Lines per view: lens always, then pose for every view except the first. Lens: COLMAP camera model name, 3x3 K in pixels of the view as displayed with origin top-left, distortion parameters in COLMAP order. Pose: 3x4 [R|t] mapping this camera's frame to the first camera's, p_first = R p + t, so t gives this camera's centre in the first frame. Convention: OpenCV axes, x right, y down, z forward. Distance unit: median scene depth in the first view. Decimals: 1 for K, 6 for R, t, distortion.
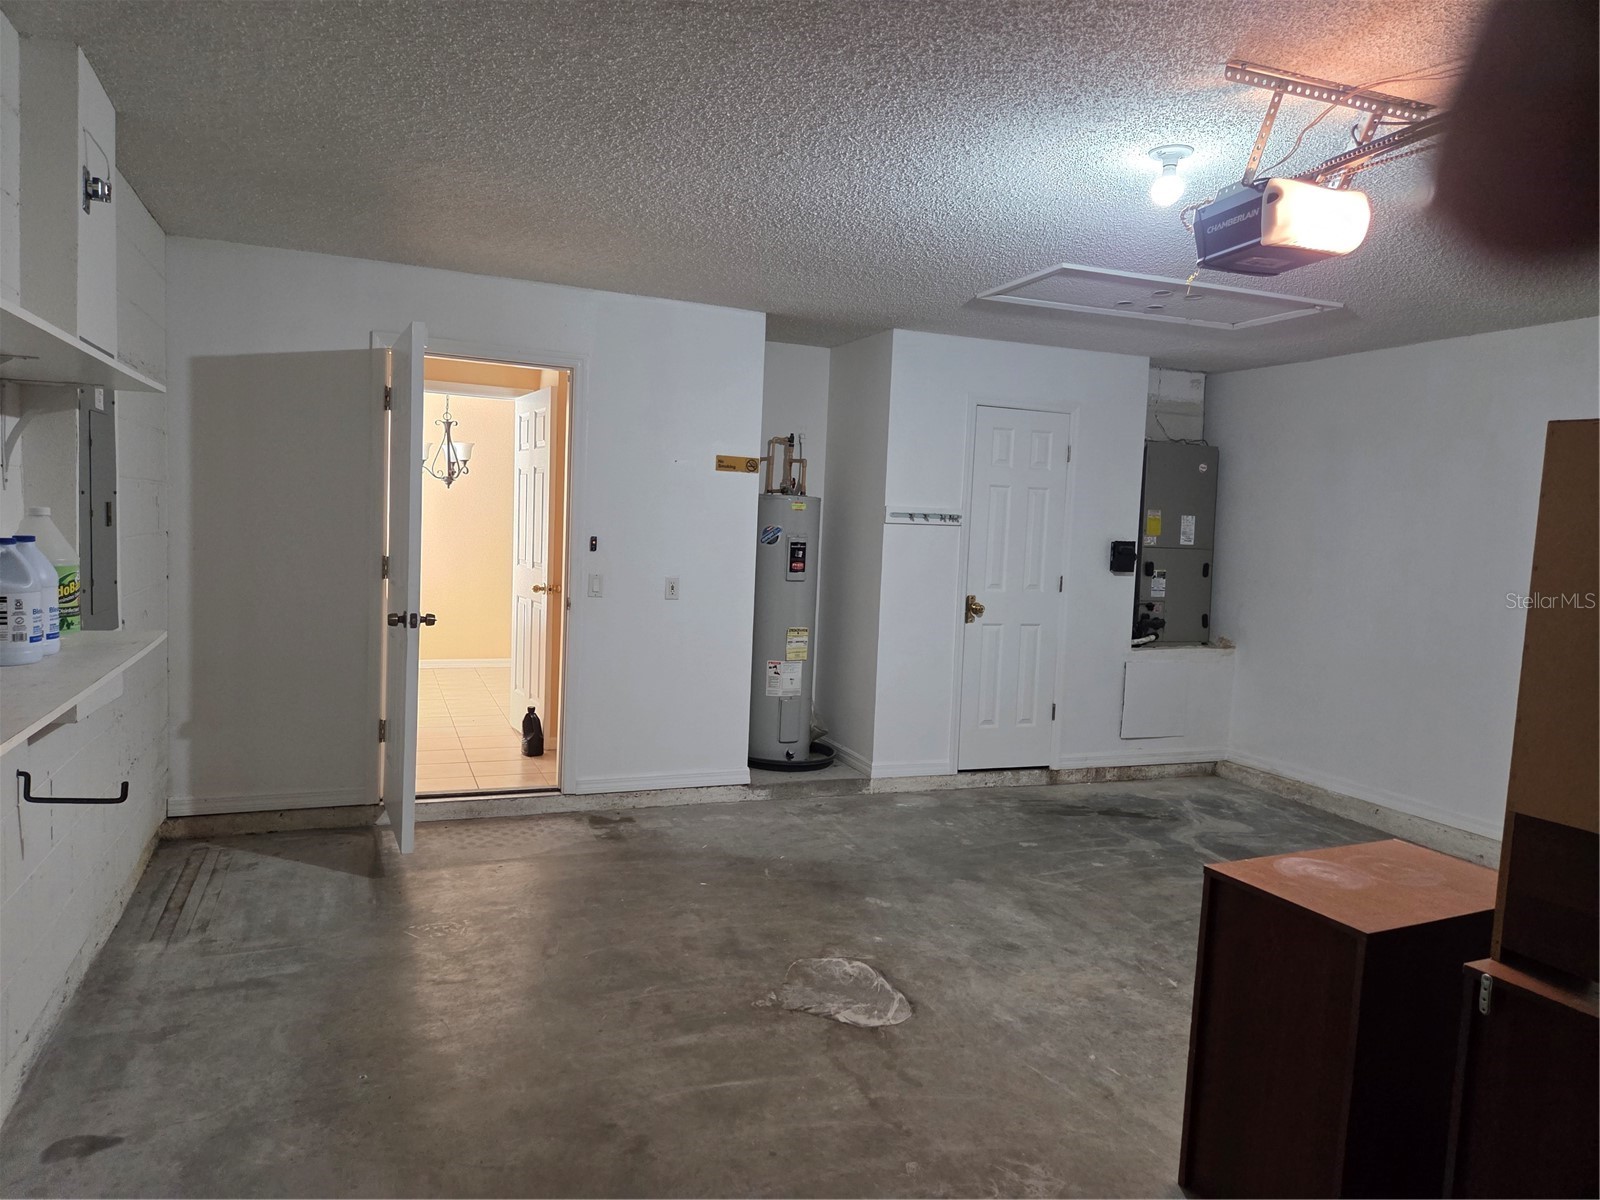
lens RADIAL K [[1105.1, 0, 800.0], [0, 1105.1, 600.0], [0, 0, 1]] dist [0.062843, -0.054742]
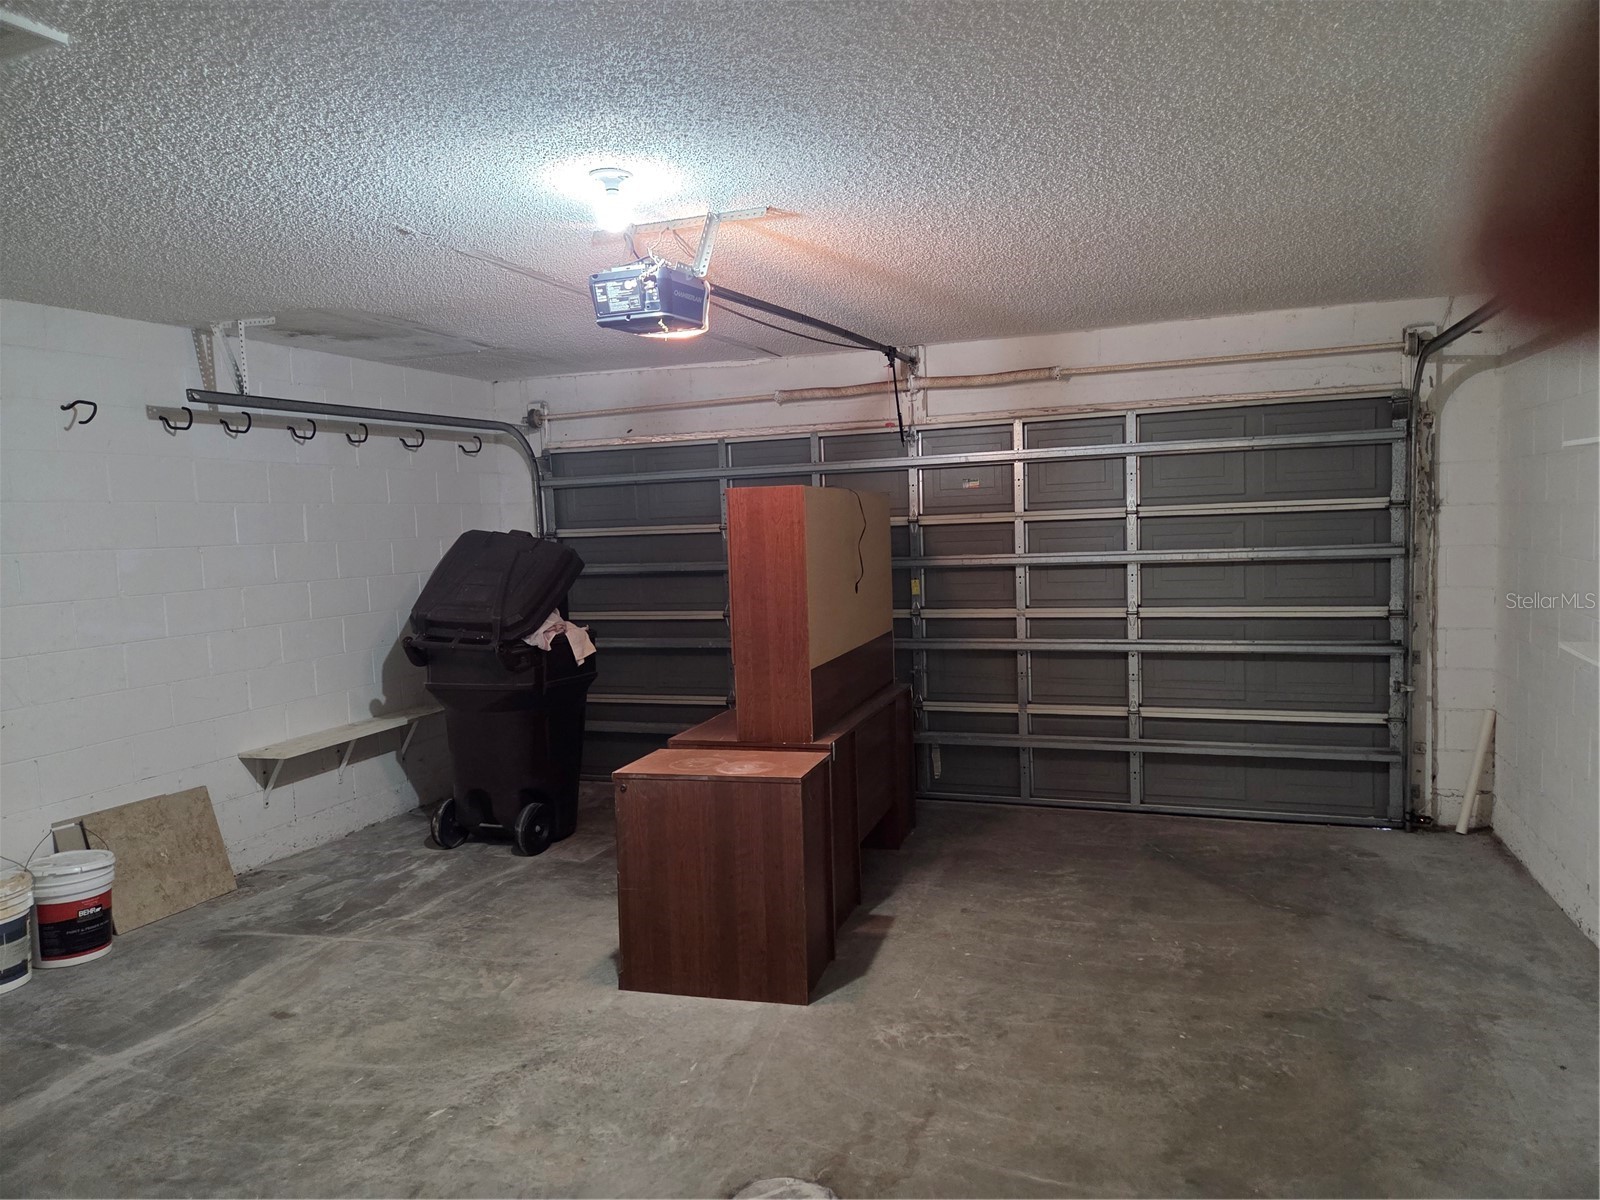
lens RADIAL K [[1105.1, 0, 800.0], [0, 1105.1, 600.0], [0, 0, 1]] dist [0.062843, -0.054742]
pose [[-0.745219, -0.067689, 0.663375, -0.451112], [0.054148, 0.985406, 0.161376, -0.173497], [-0.664618, 0.156181, -0.730678, 1.589394]]
